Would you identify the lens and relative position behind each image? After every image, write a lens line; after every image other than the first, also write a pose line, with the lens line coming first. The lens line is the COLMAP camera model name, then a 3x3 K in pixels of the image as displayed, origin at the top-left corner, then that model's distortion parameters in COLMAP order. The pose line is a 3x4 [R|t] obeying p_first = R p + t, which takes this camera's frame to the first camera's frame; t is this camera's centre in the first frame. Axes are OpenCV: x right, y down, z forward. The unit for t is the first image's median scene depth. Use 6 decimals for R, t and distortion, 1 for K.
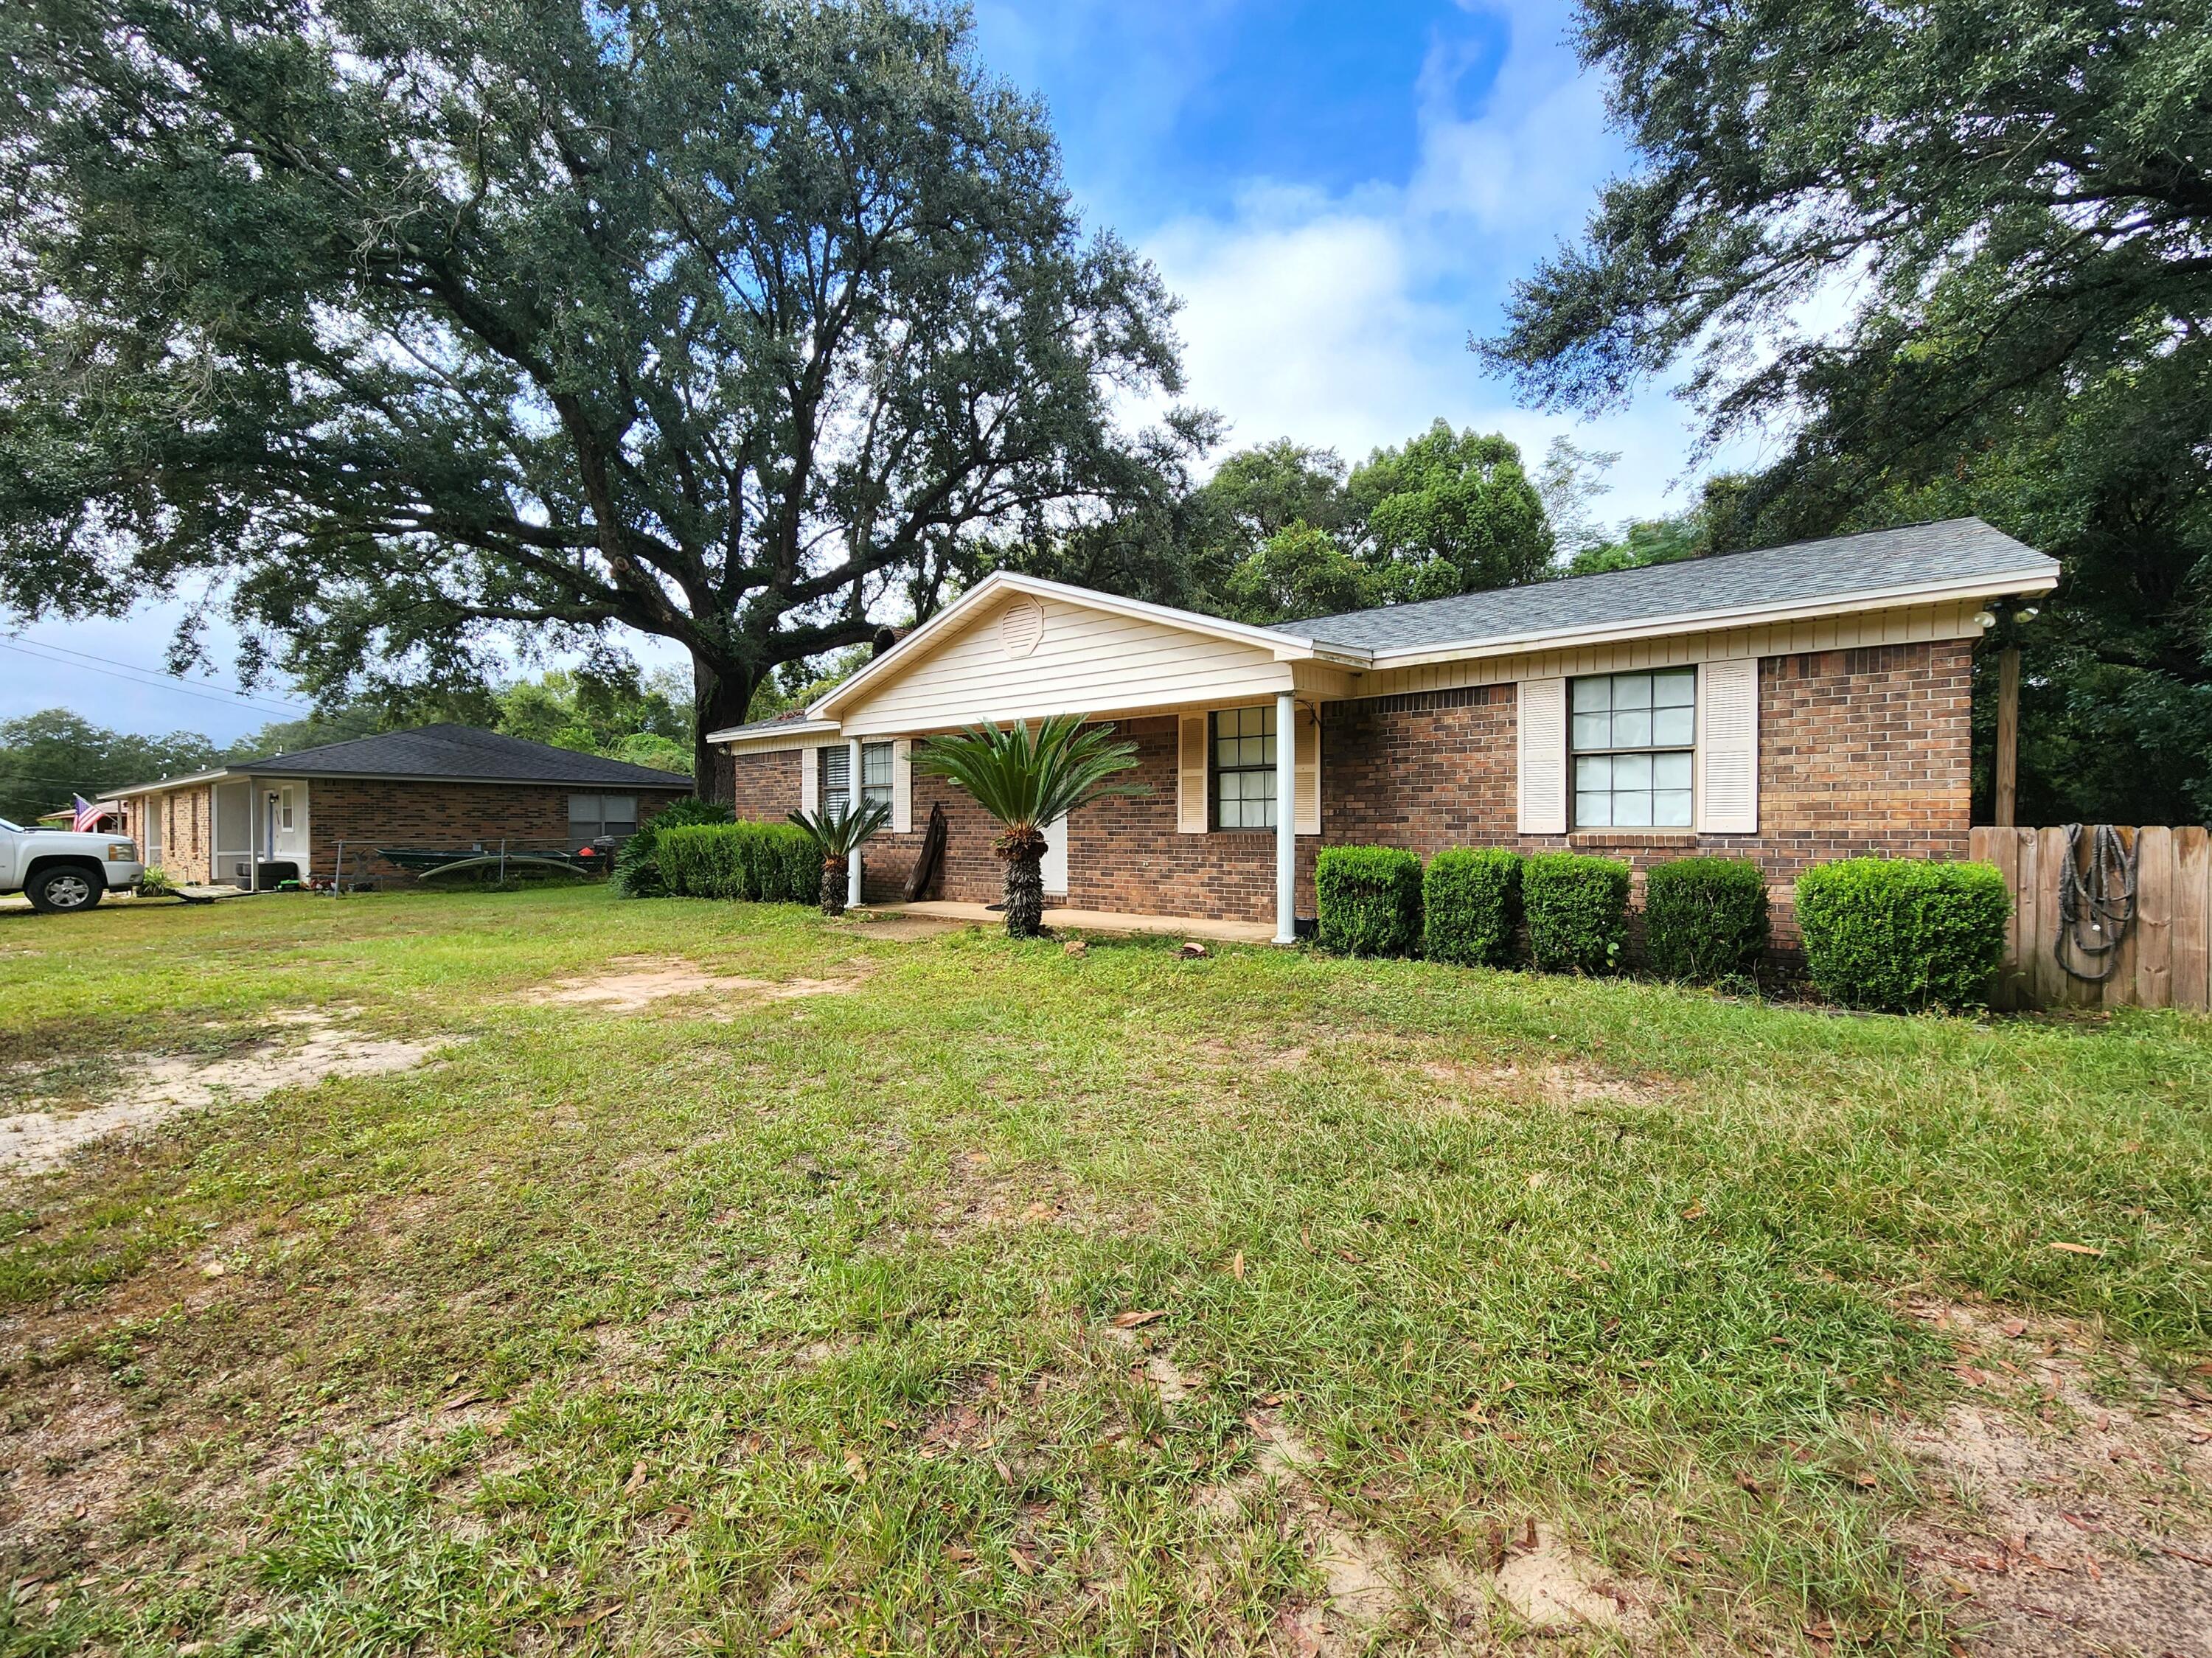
lens RADIAL K [[915.5, 0, 1112.1], [0, 915.5, 836.6], [0, 0, 1]] dist [0.001205, -0.000355]
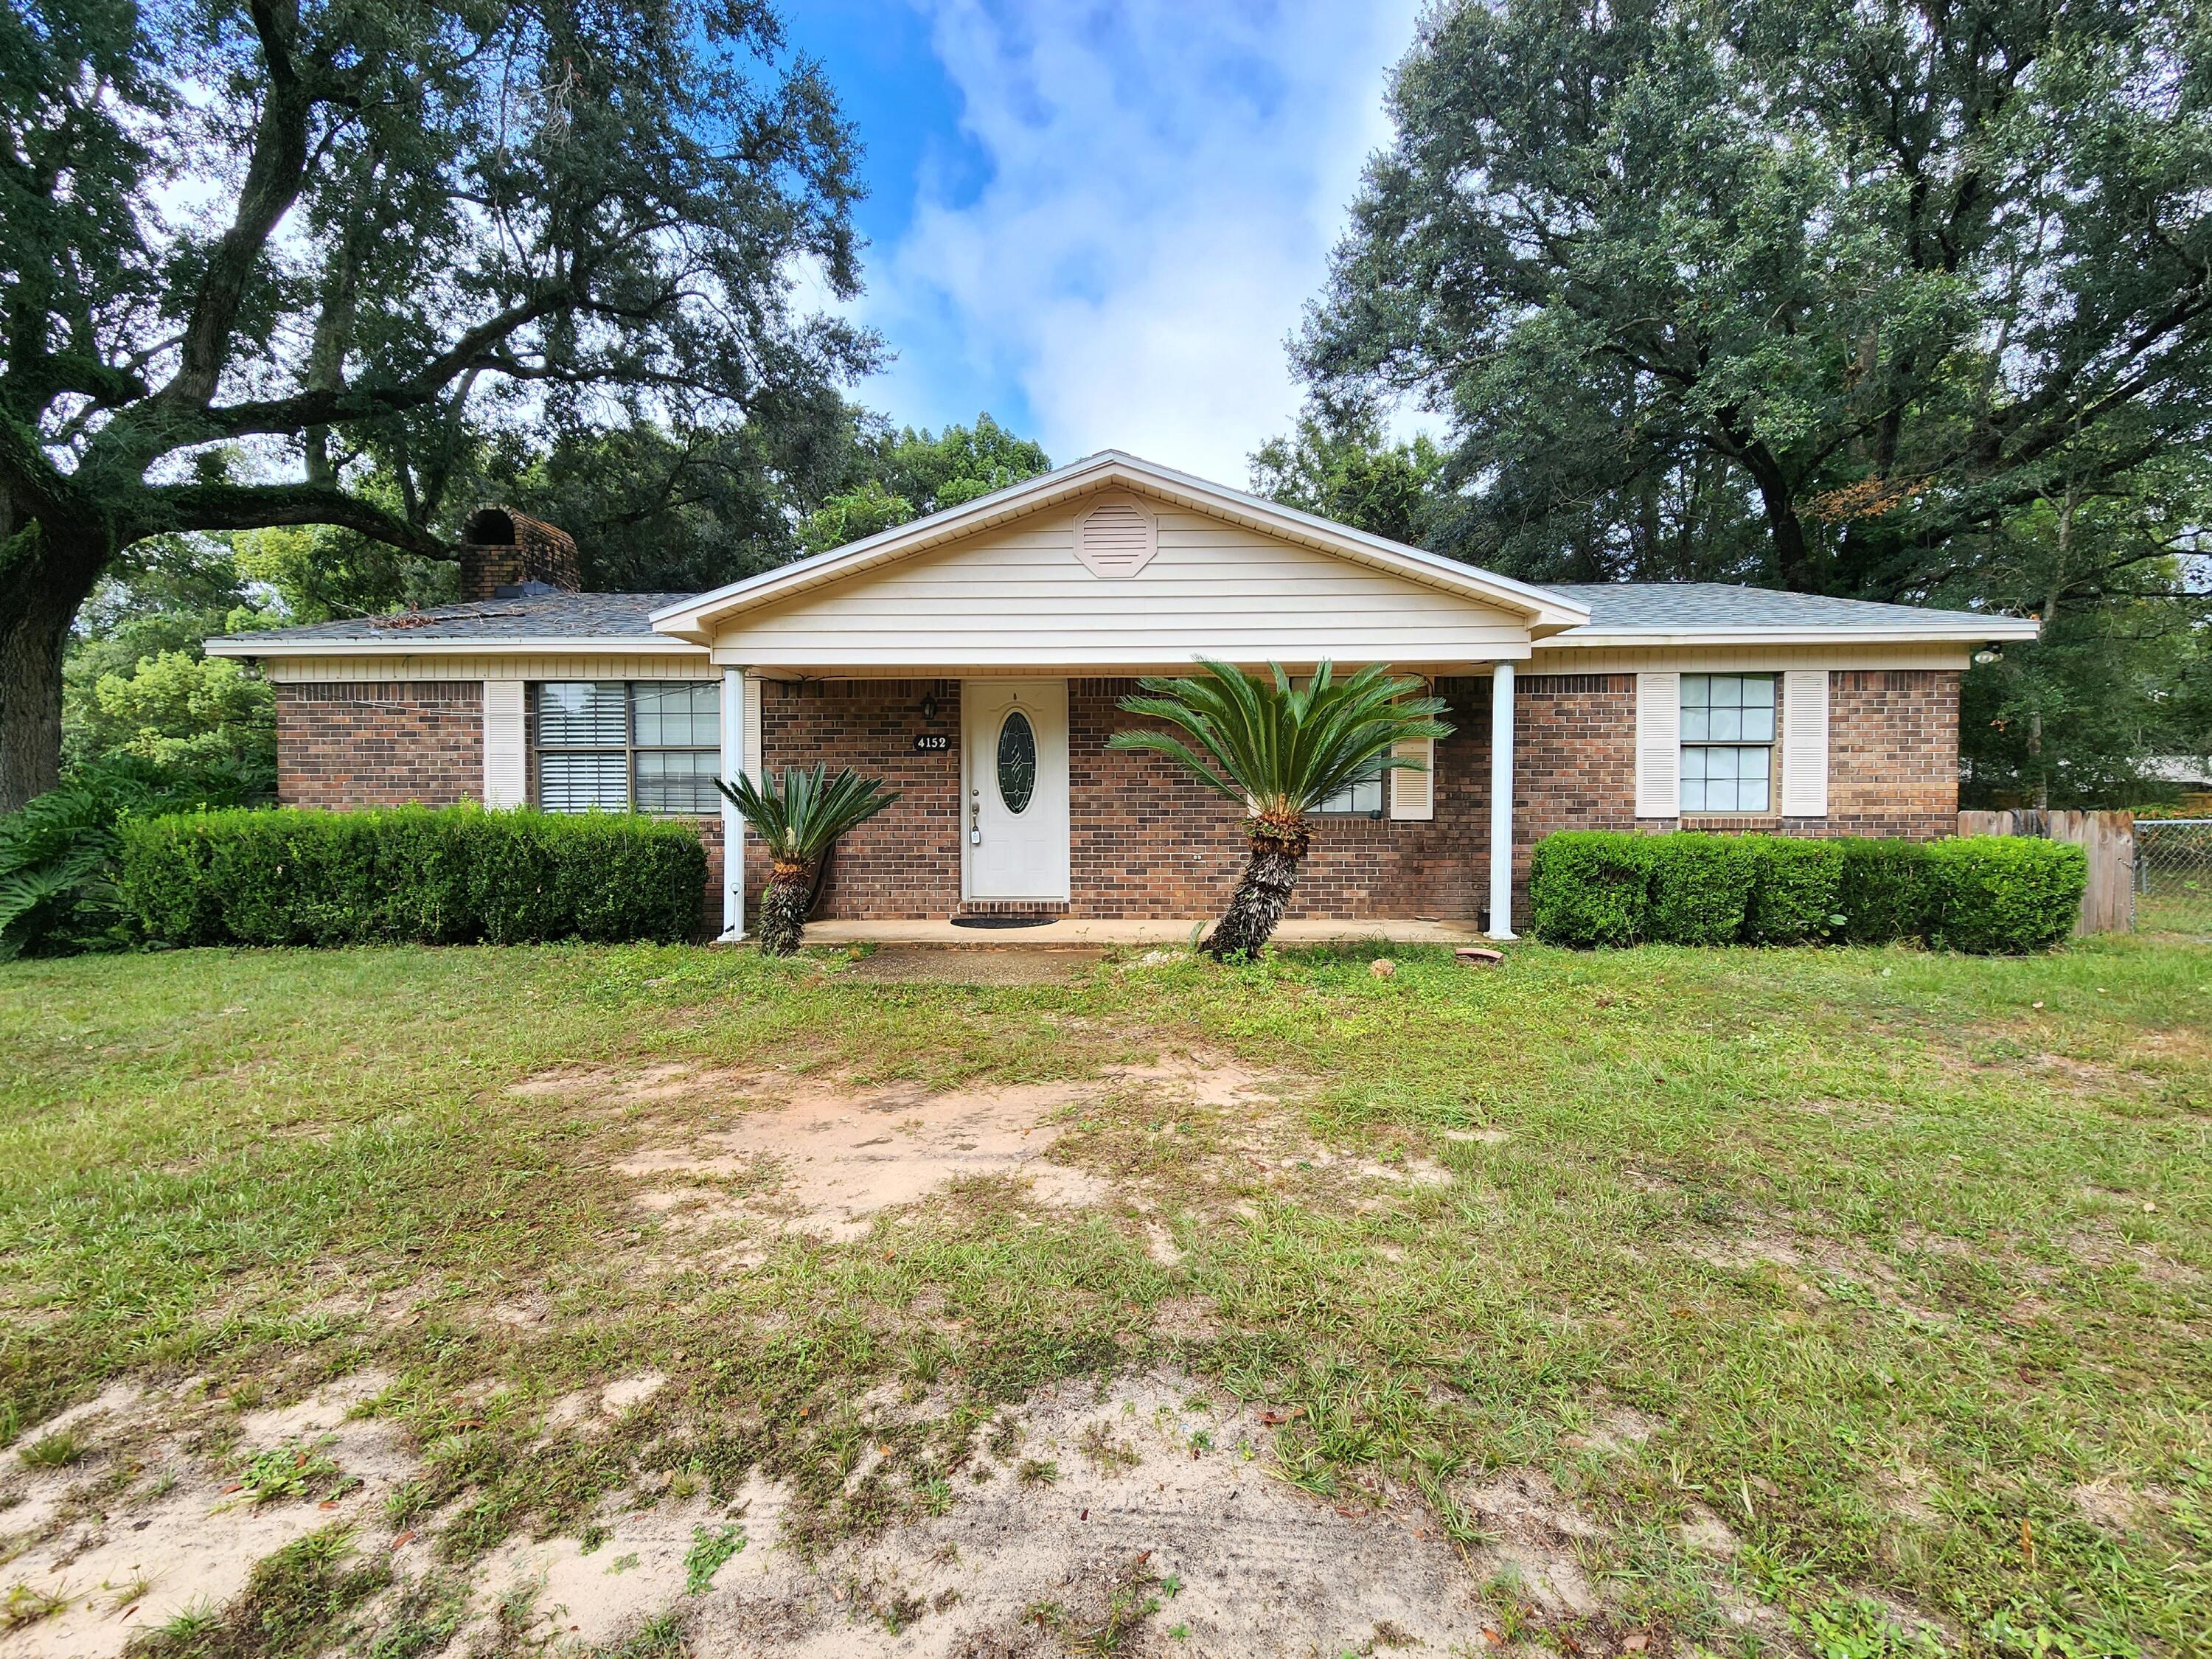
lens RADIAL K [[915.6, 0, 1112.1], [0, 915.6, 837.1], [0, 0, 1]] dist [0.001205, -0.000355]
pose [[0.803869, -0.013960, 0.594642, -0.716337], [0.006923, 0.999876, 0.014114, -0.000025], [-0.594766, -0.007229, 0.803866, 0.548267]]
